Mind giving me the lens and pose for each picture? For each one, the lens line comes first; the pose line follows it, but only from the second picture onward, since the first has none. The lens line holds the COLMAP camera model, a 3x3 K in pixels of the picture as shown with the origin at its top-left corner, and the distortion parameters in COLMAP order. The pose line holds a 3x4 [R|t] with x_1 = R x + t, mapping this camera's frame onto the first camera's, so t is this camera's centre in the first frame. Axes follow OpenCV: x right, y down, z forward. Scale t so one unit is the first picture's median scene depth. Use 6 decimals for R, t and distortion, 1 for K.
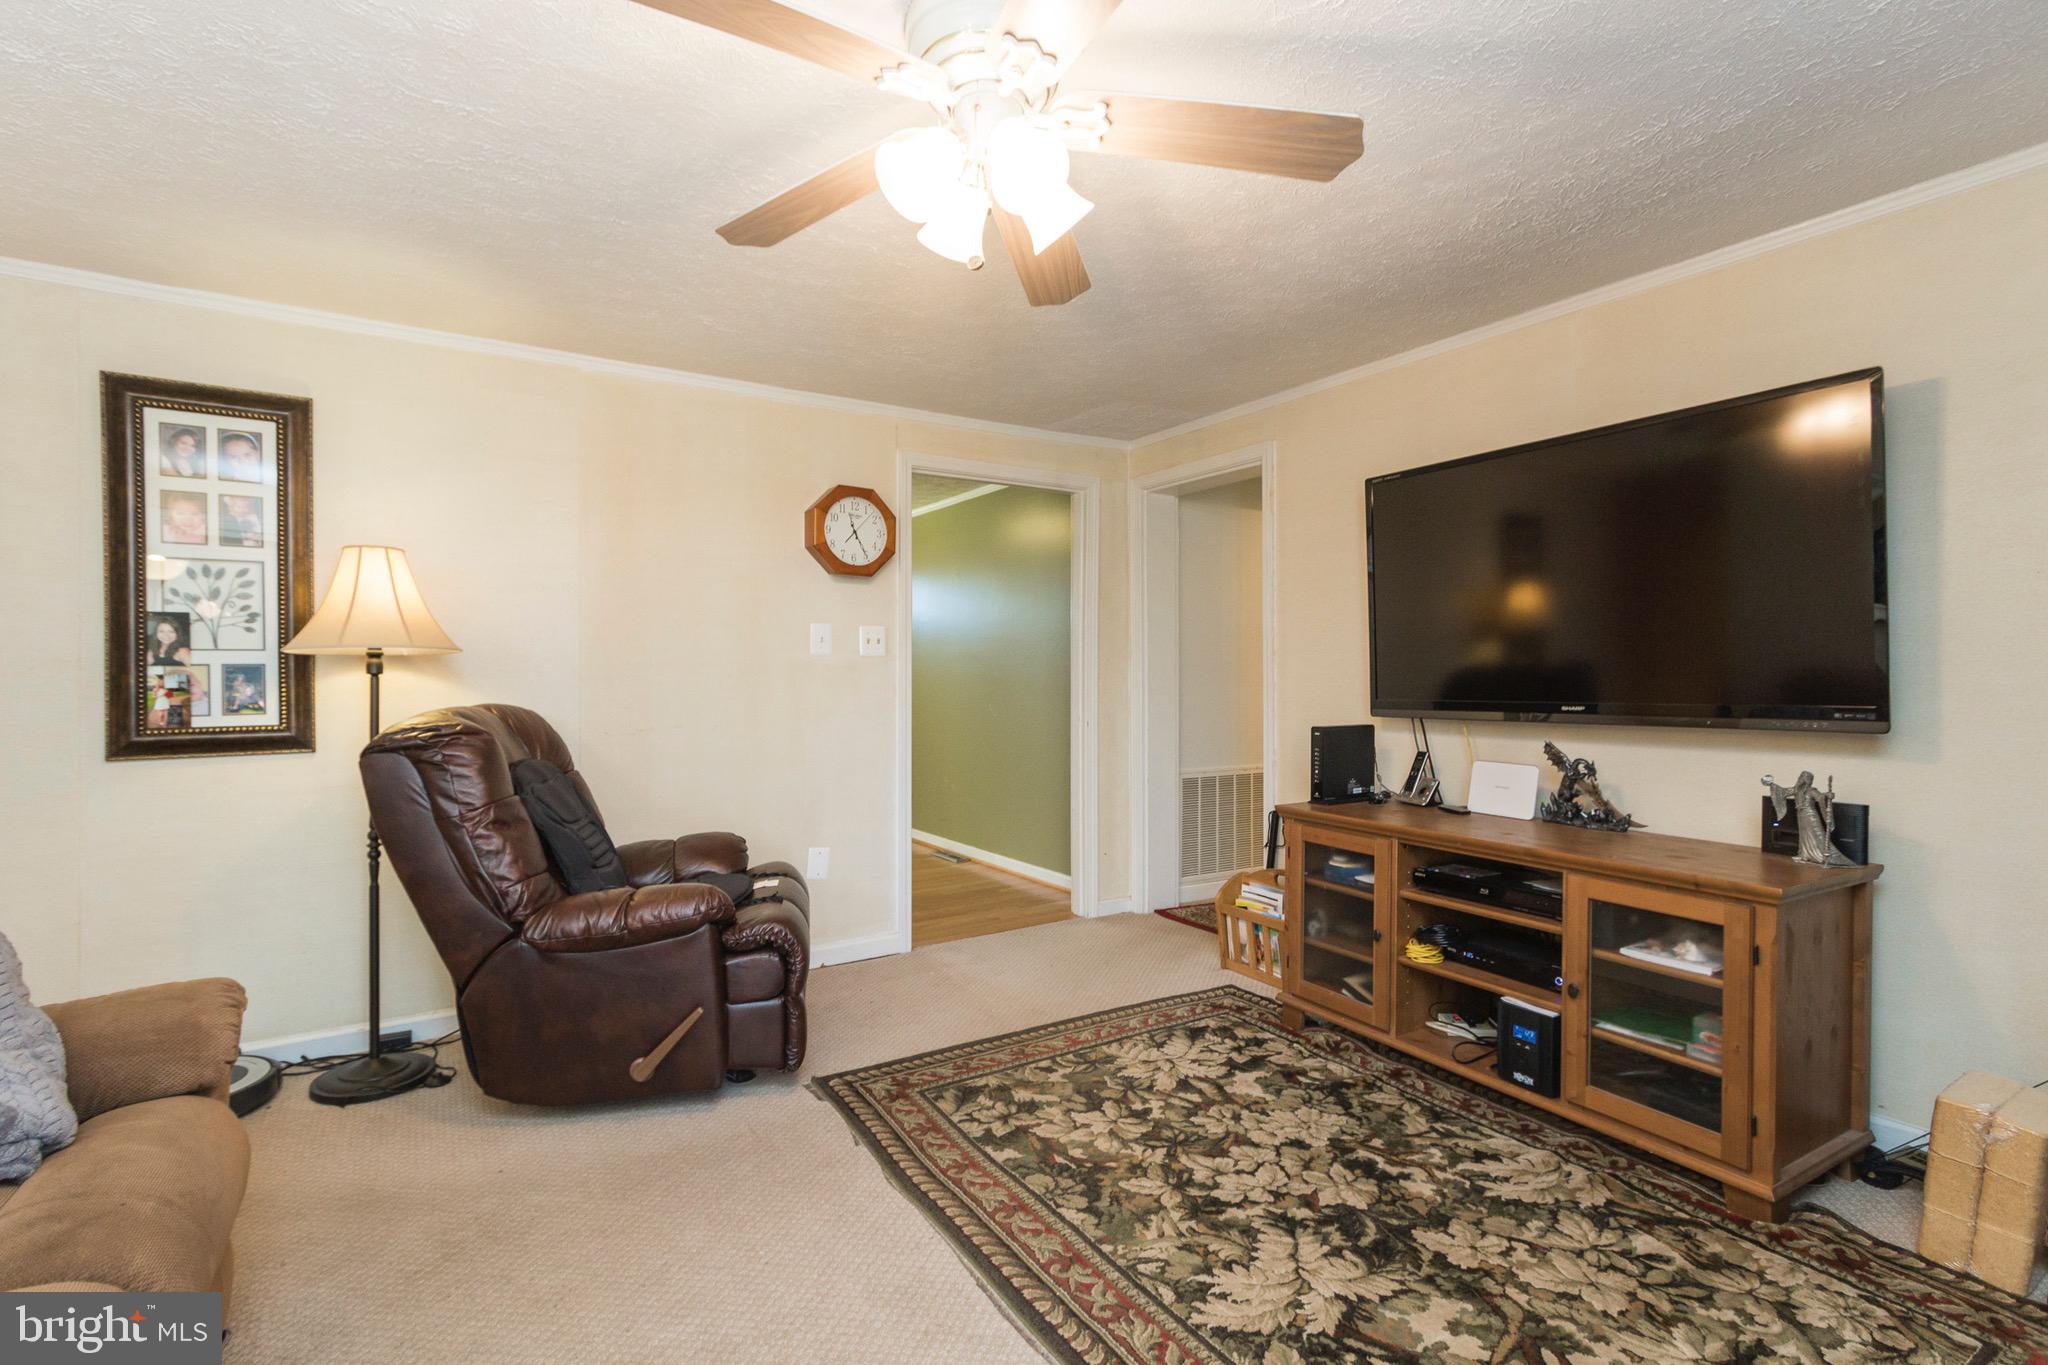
lens RADIAL K [[944.7, 0, 1033.7], [0, 944.7, 665.2], [0, 0, 1]] dist [0.003138, 0.001939]
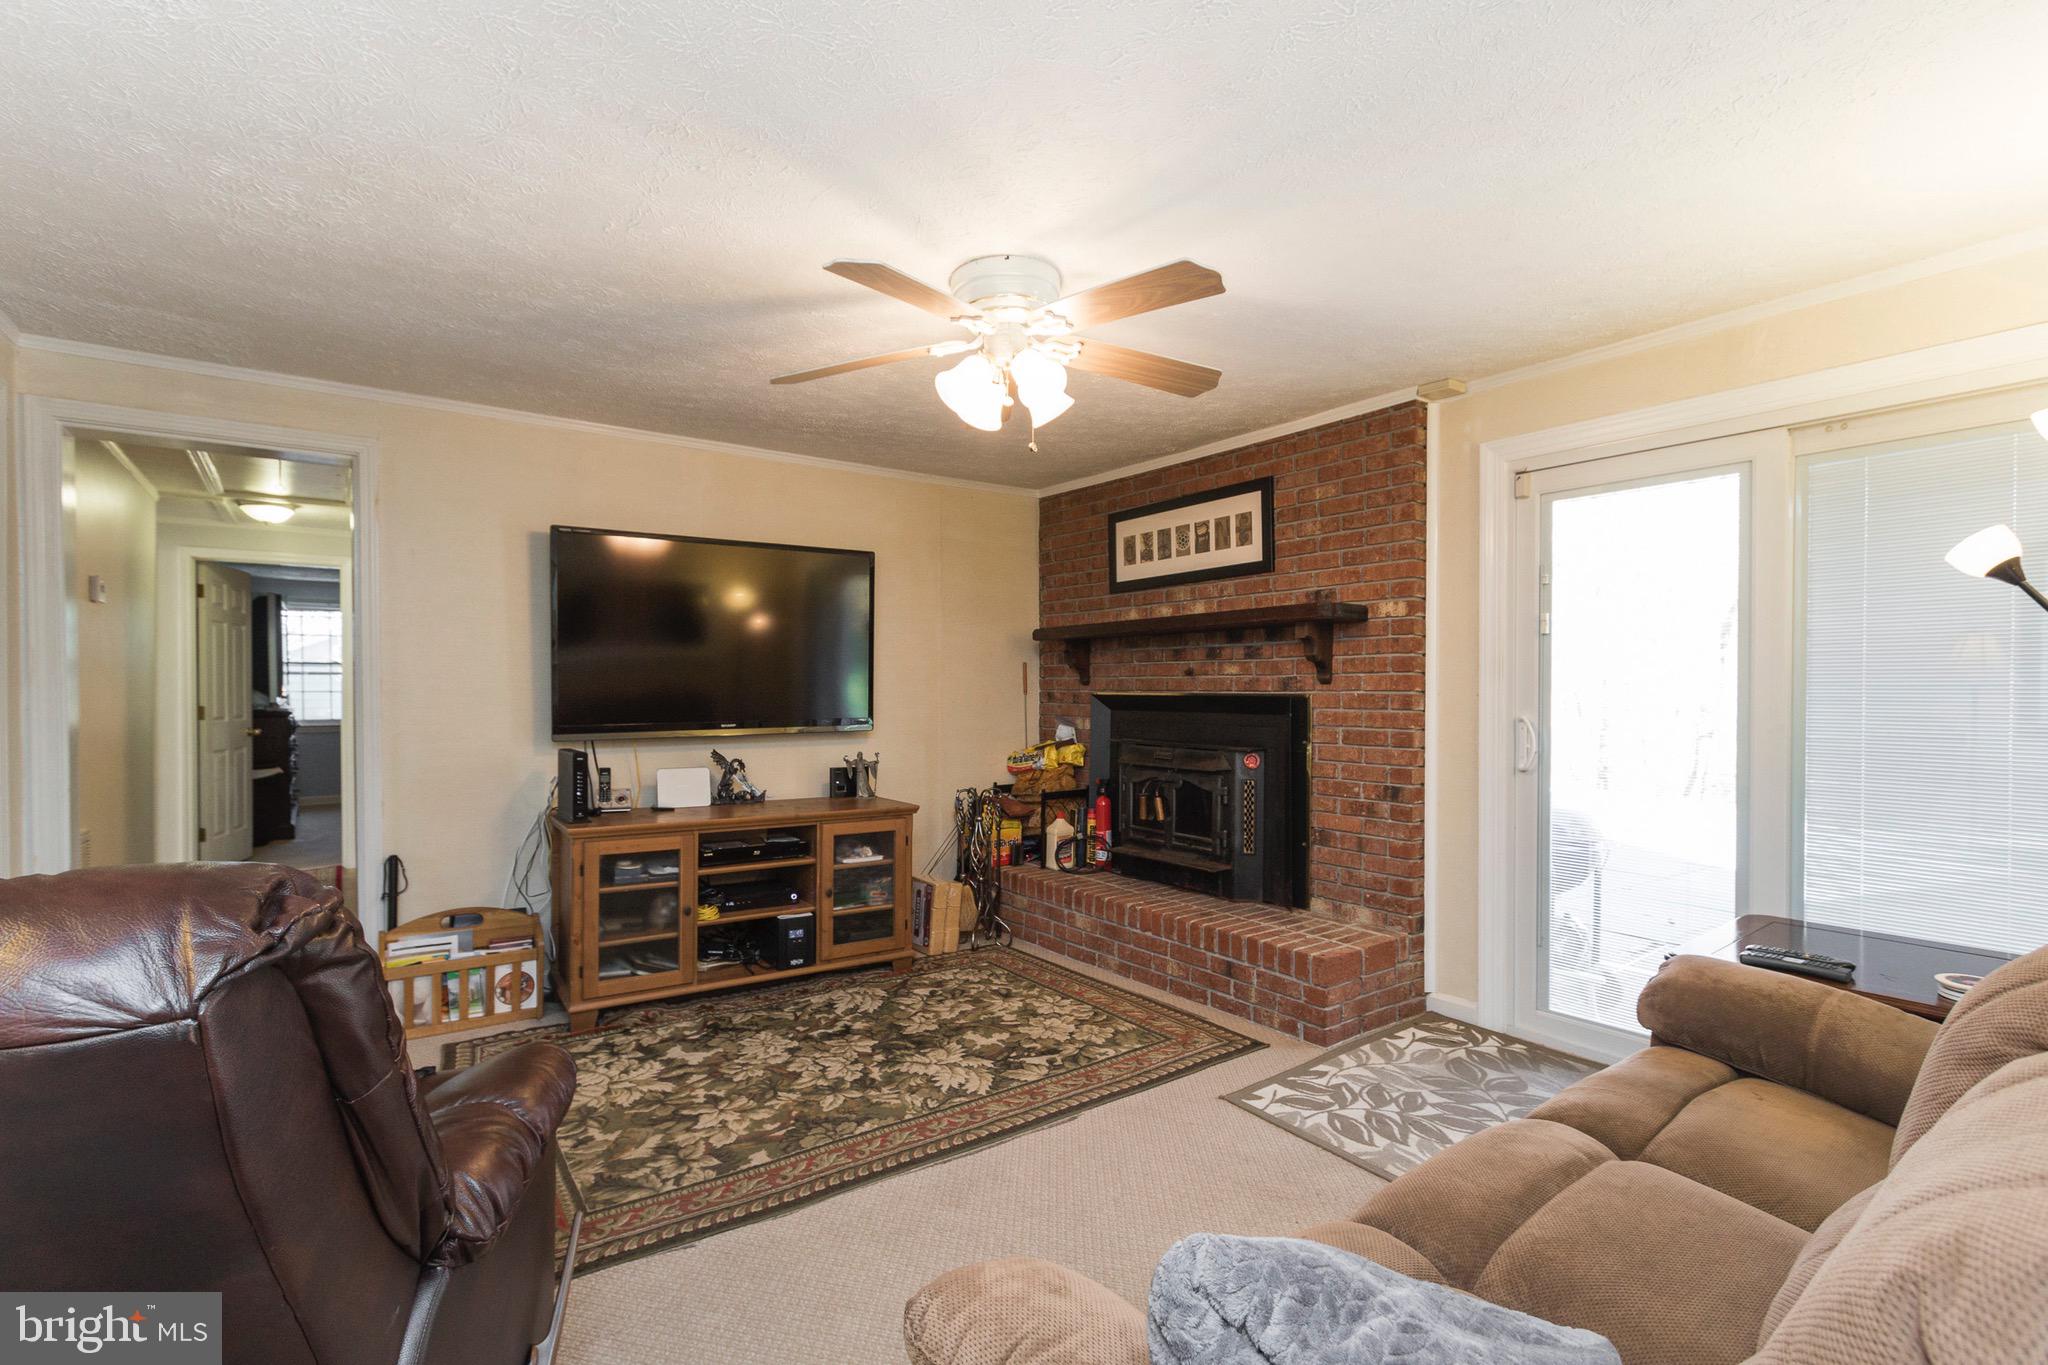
lens RADIAL K [[944.7, 0, 989.5], [0, 944.7, 690.6], [0, 0, 1]] dist [0.003138, 0.001939]
pose [[-0.027698, -0.003983, 0.999608, -1.077471], [-0.009721, 0.999946, 0.003715, -0.020849], [-0.999569, -0.009615, -0.027735, 0.748068]]
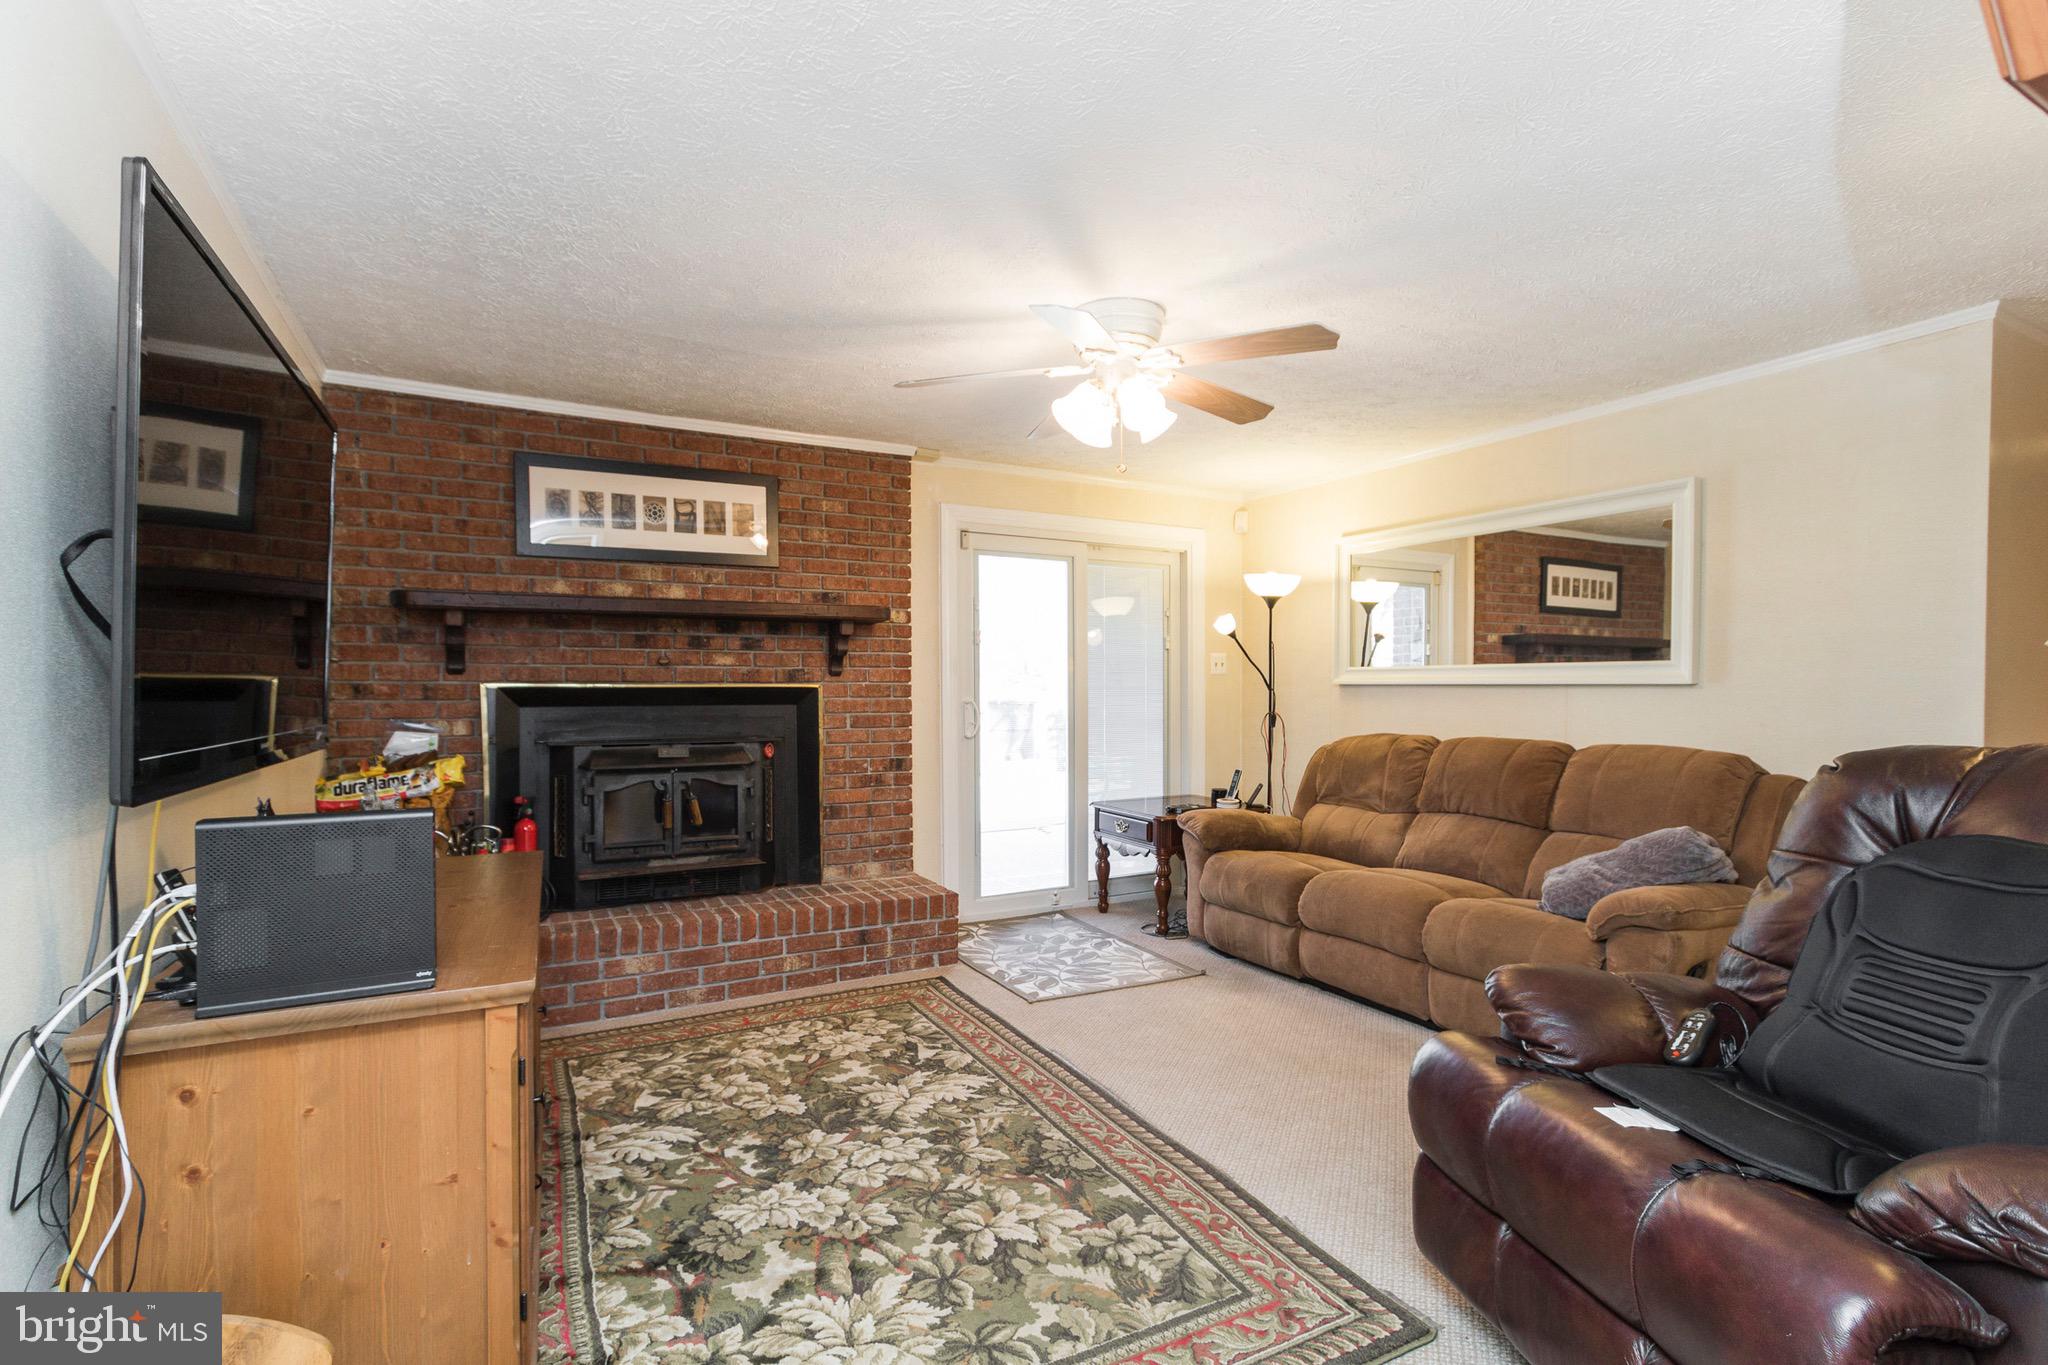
lens RADIAL K [[944.7, 0, 1019.0], [0, 944.7, 698.3], [0, 0, 1]] dist [0.003138, 0.001939]
pose [[-0.995630, 0.005693, 0.093208, -0.022858], [0.005009, 0.999959, -0.007574, 0.026230], [-0.093248, -0.007074, -0.995618, 1.899918]]
